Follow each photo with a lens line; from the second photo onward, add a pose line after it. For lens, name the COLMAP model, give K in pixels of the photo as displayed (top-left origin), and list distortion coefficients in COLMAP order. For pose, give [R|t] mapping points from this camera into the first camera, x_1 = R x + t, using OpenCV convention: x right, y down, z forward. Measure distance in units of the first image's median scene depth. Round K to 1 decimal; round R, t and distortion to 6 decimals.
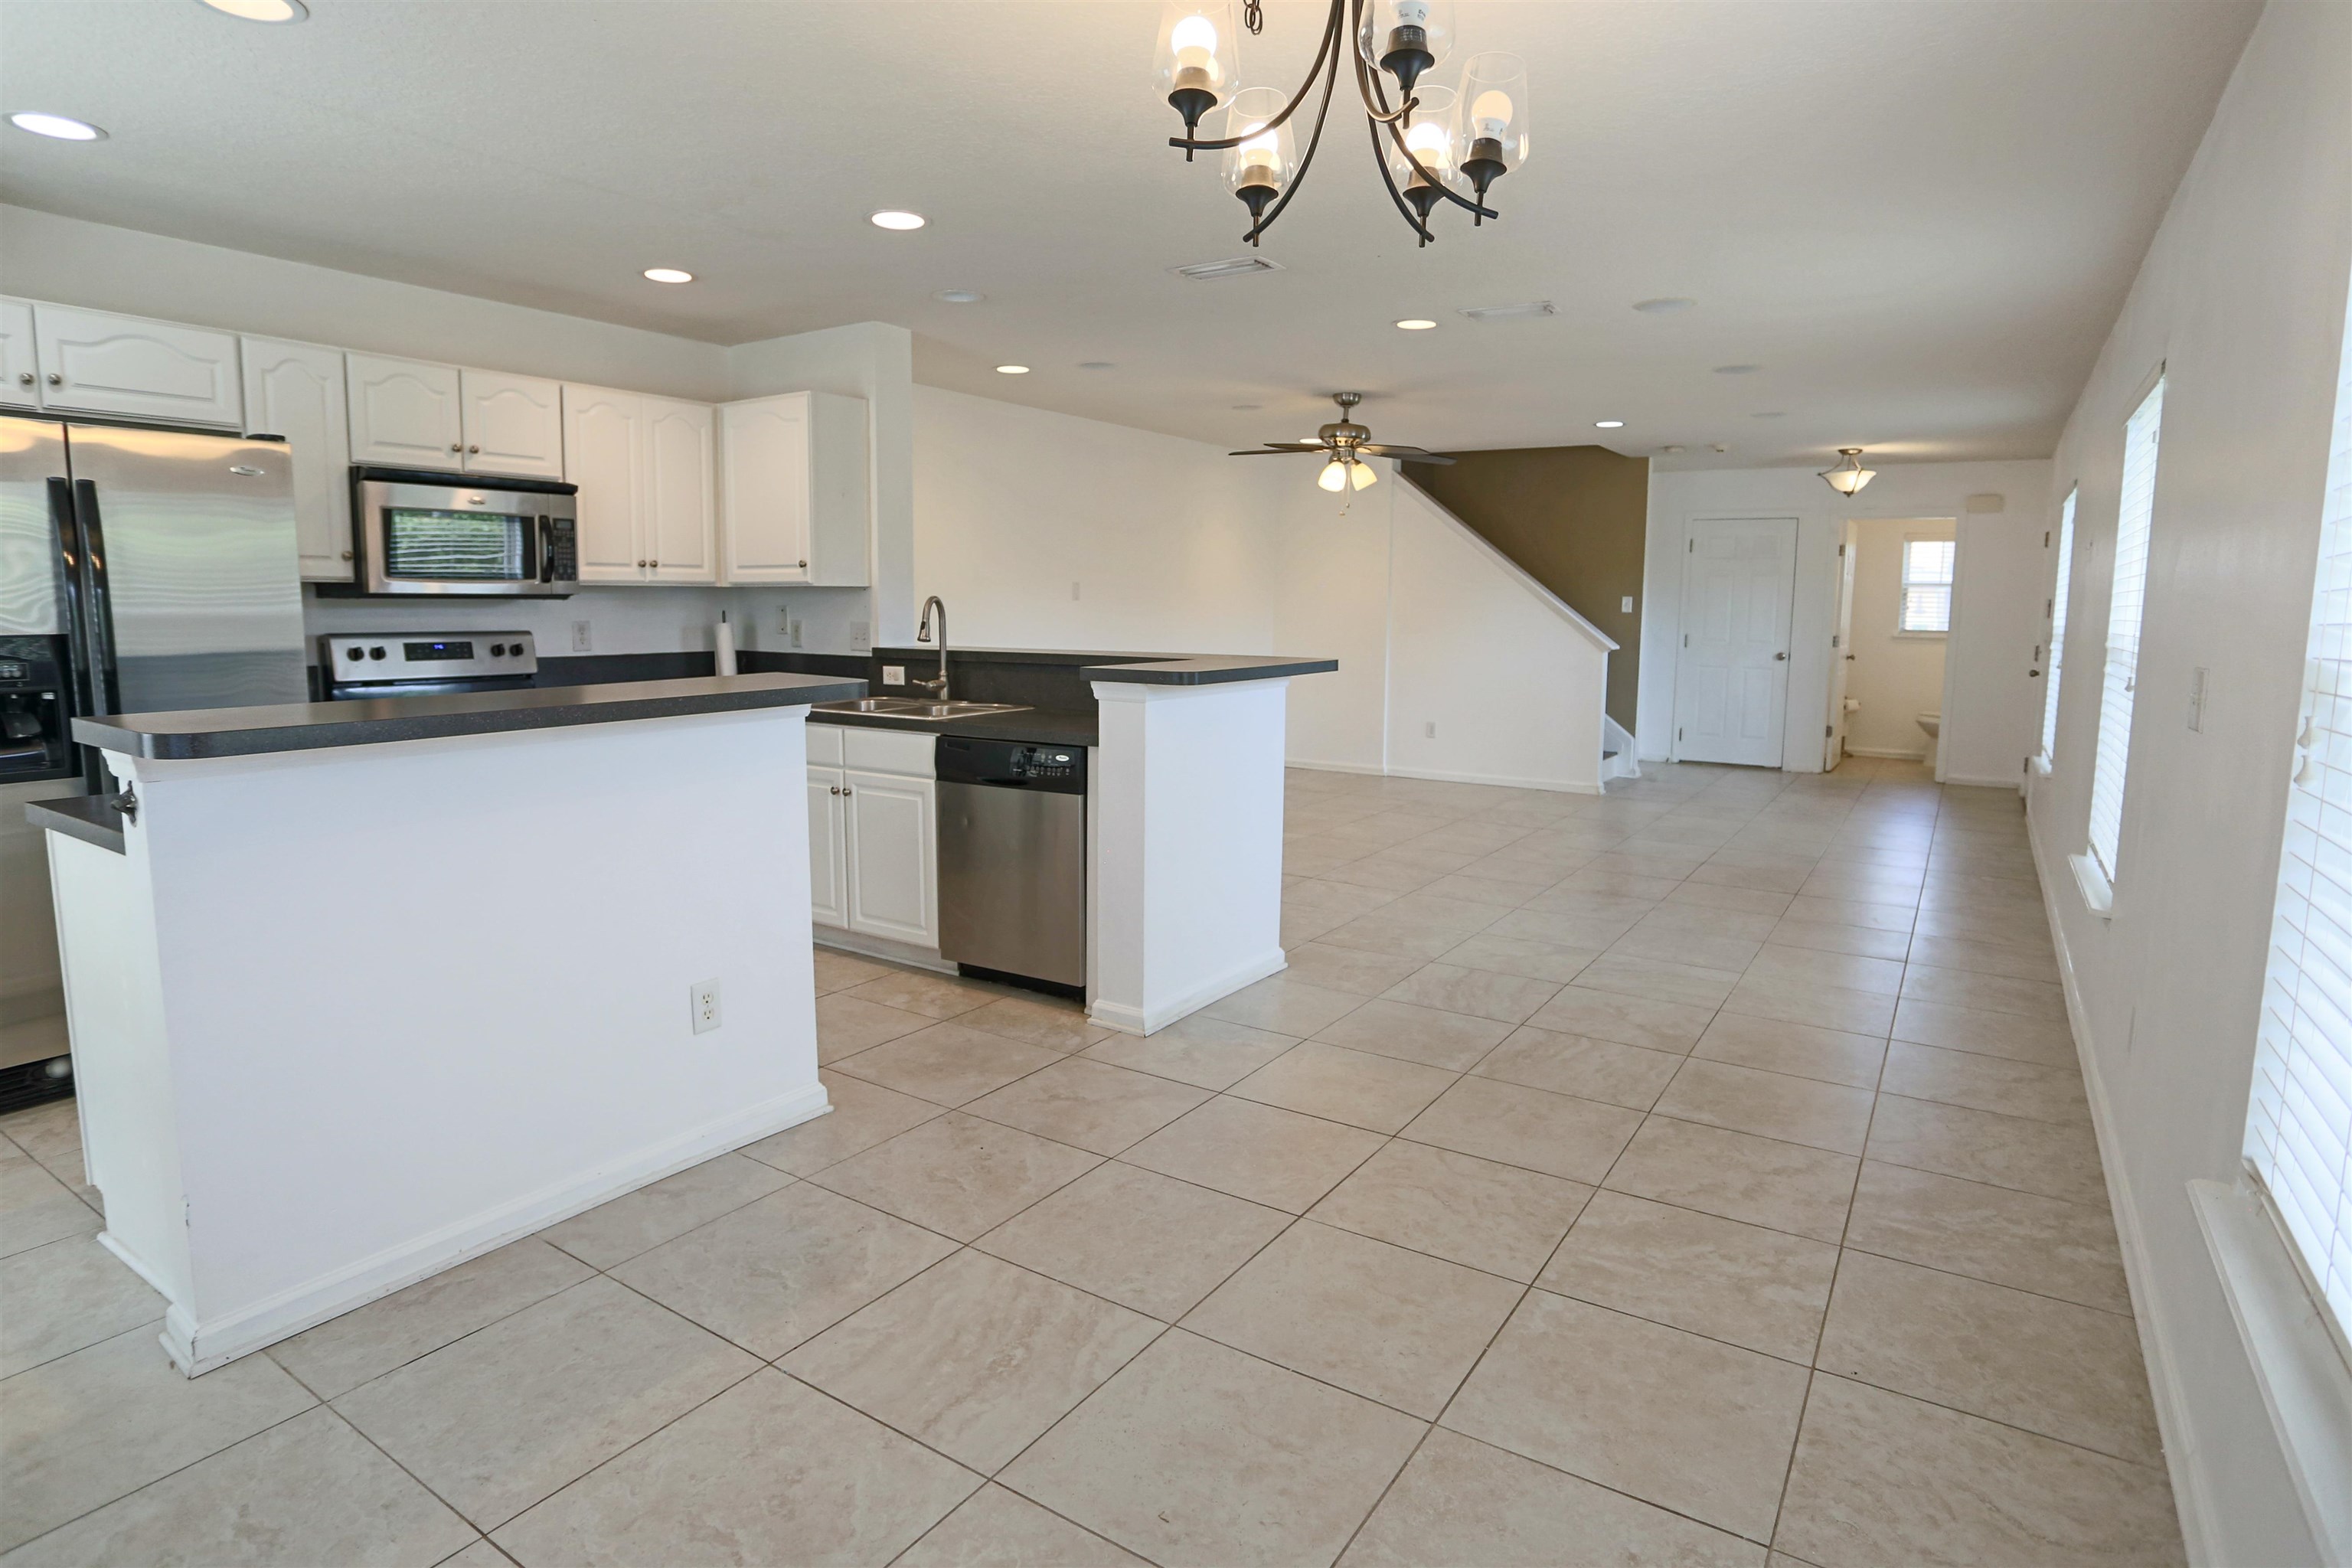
lens RADIAL K [[1251.4, 0, 1167.7], [0, 1251.4, 777.7], [0, 0, 1]] dist [-0.080503, 0.021779]
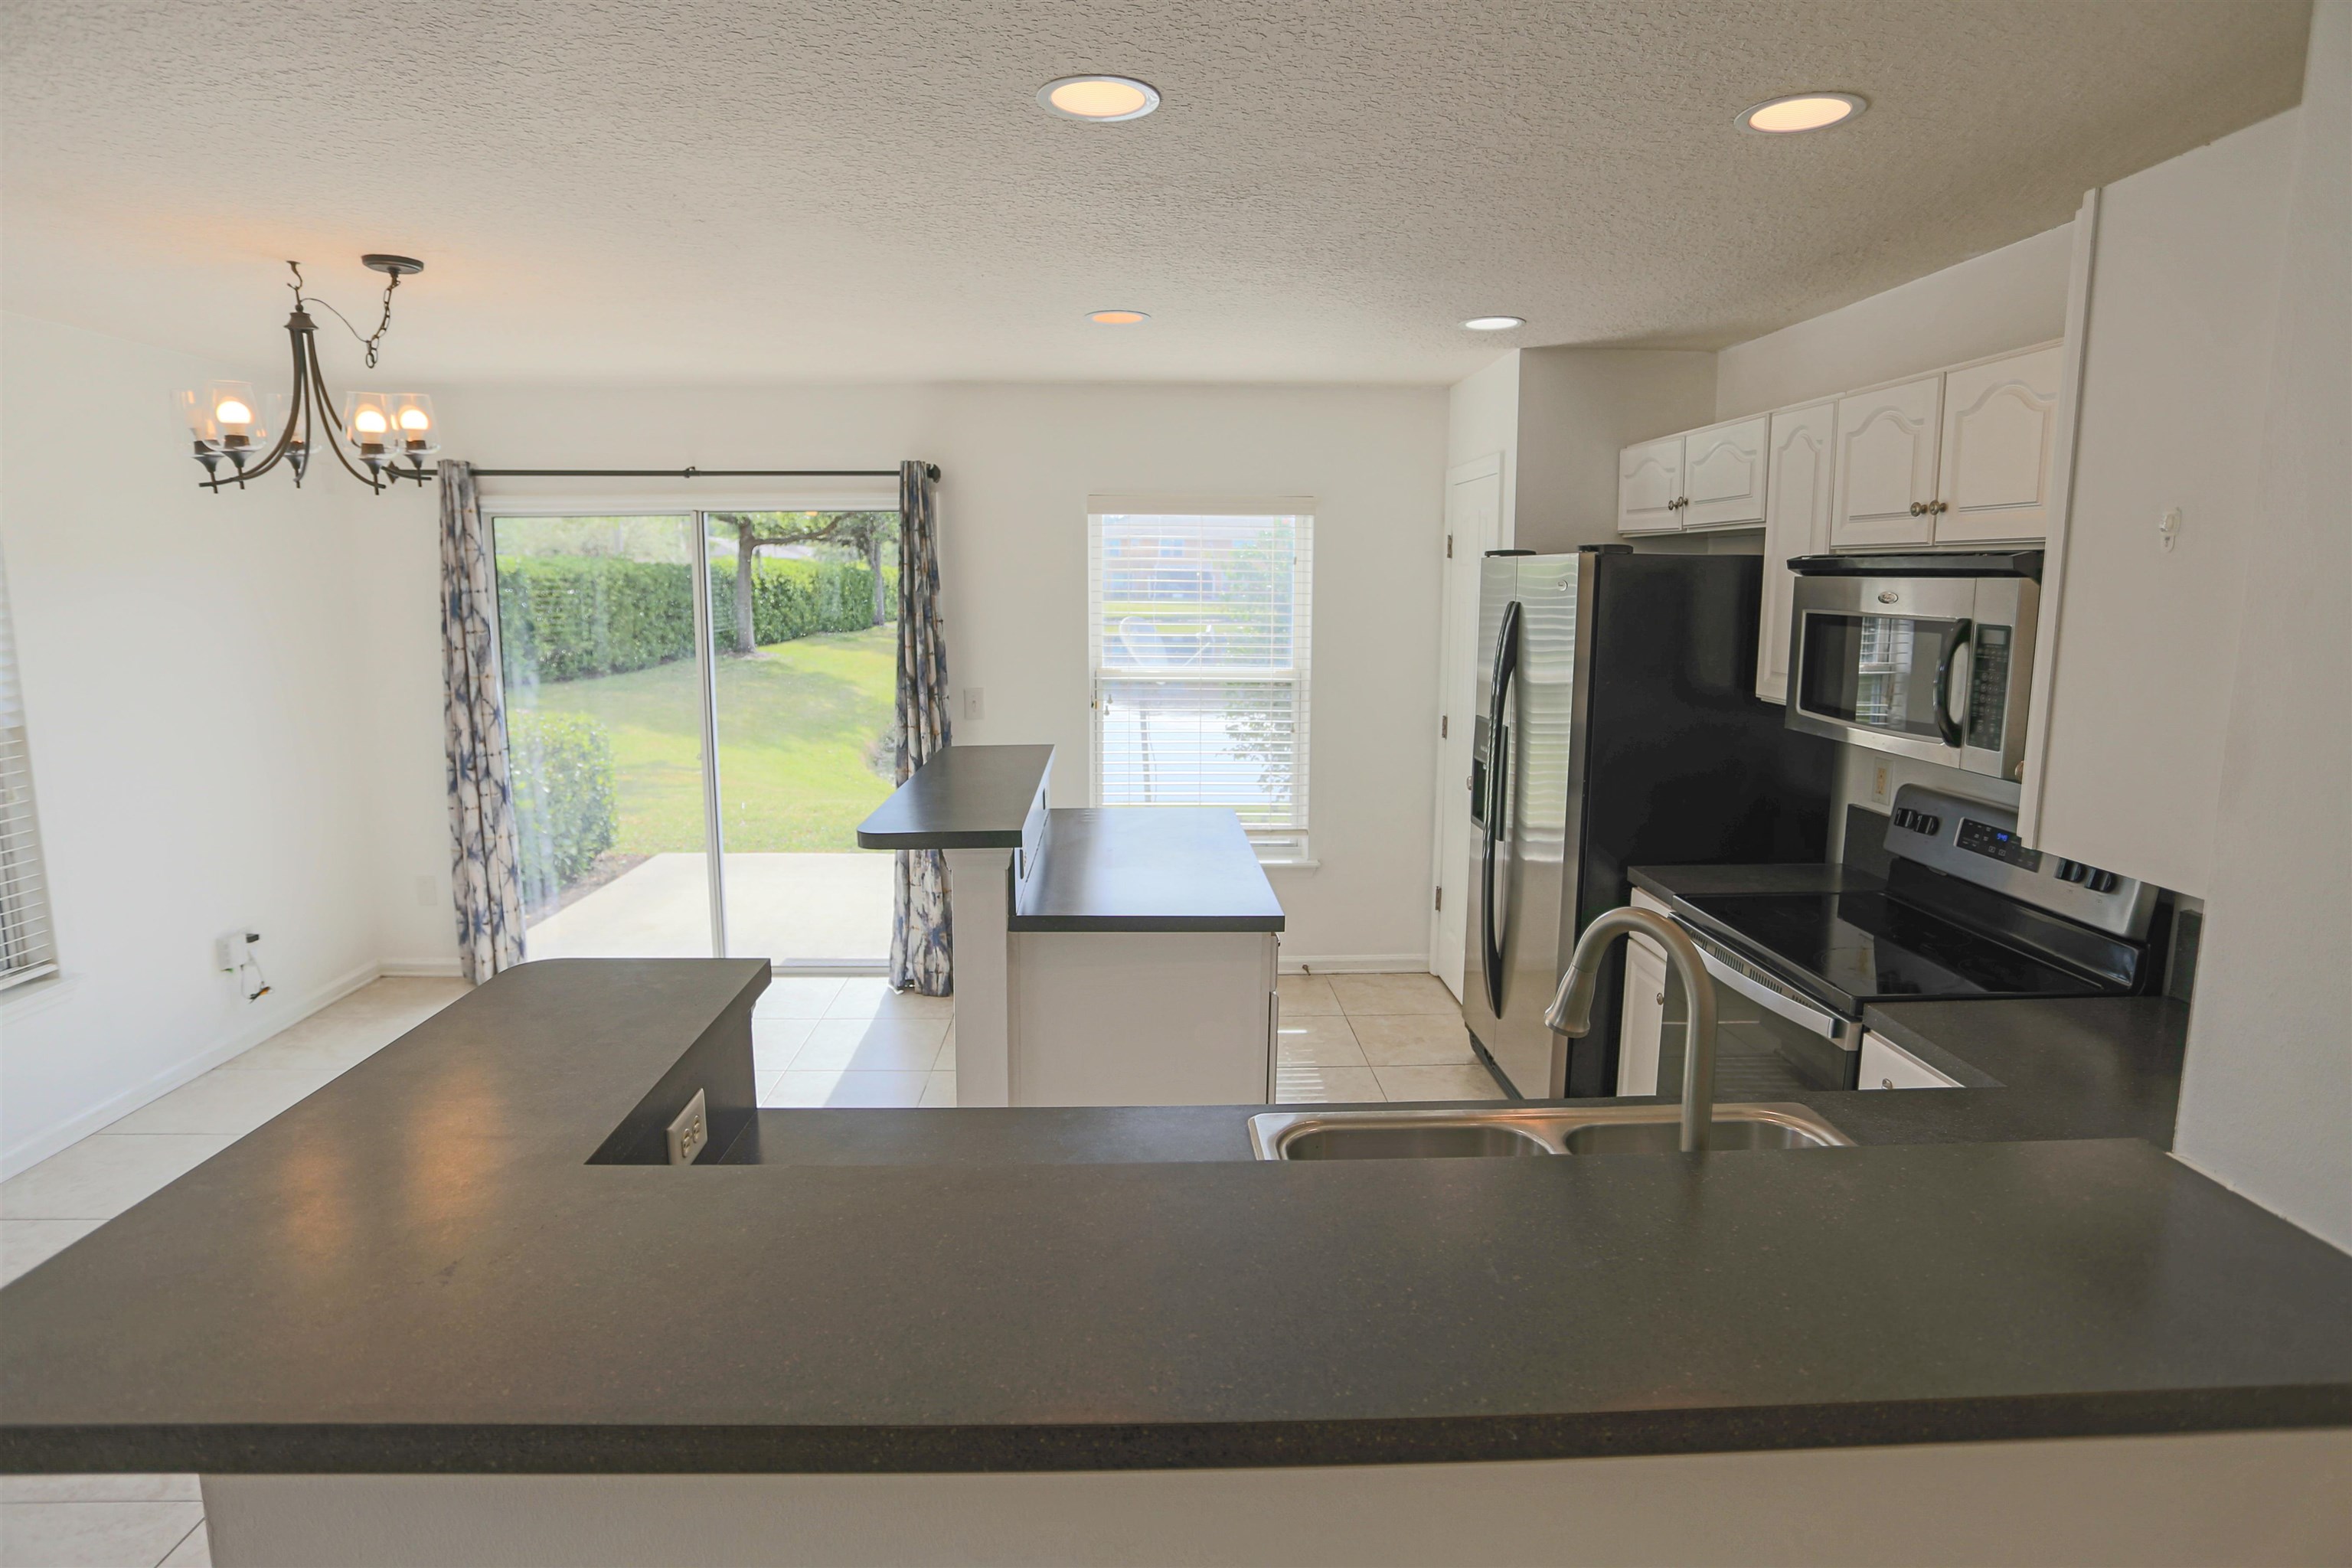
lens RADIAL K [[1218.9, 0, 1168.5], [0, 1218.9, 766.7], [0, 0, 1]] dist [-0.079862, 0.032224]
pose [[-0.816928, 0.073267, -0.572067, 0.054880], [-0.091689, 0.962785, 0.254242, -0.248939], [0.569405, 0.260149, -0.779808, 1.205968]]
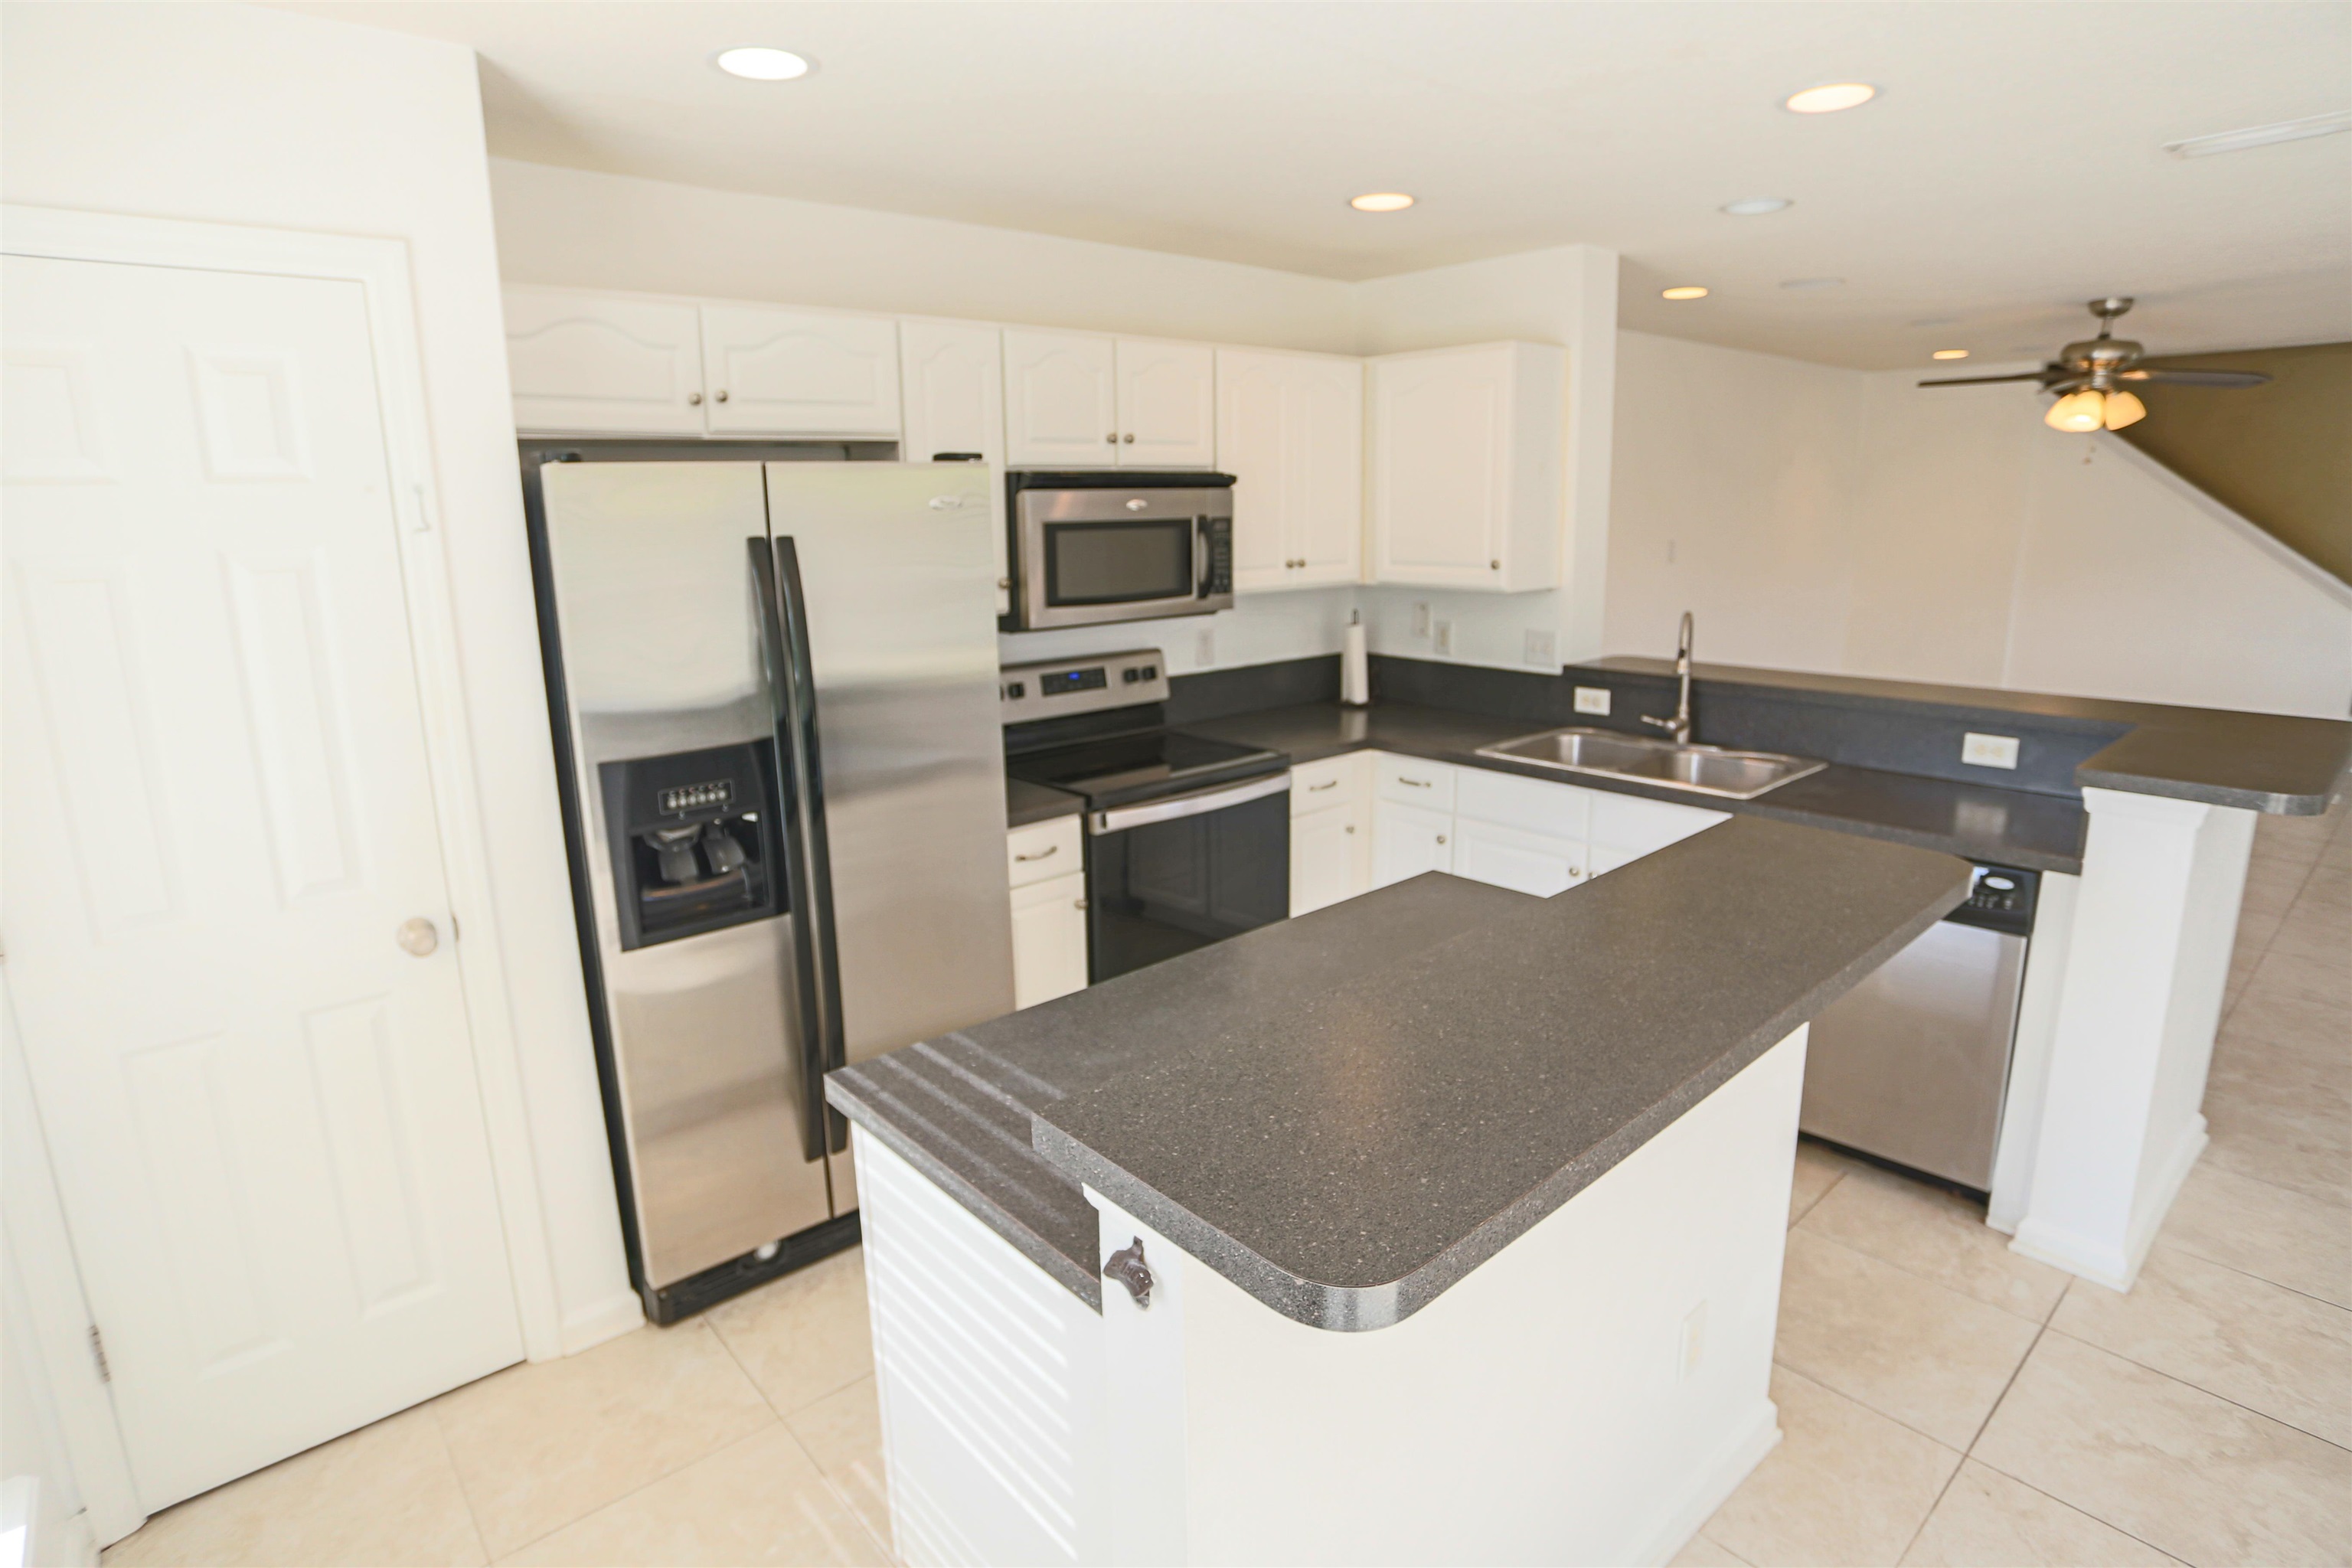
lens RADIAL K [[1251.4, 0, 1167.7], [0, 1251.4, 777.7], [0, 0, 1]] dist [-0.080503, 0.021779]
pose [[0.960997, 0.030776, -0.274842, -0.298330], [-0.009305, 0.996824, 0.079087, -0.106487], [0.276403, -0.073445, 0.958231, 0.189913]]
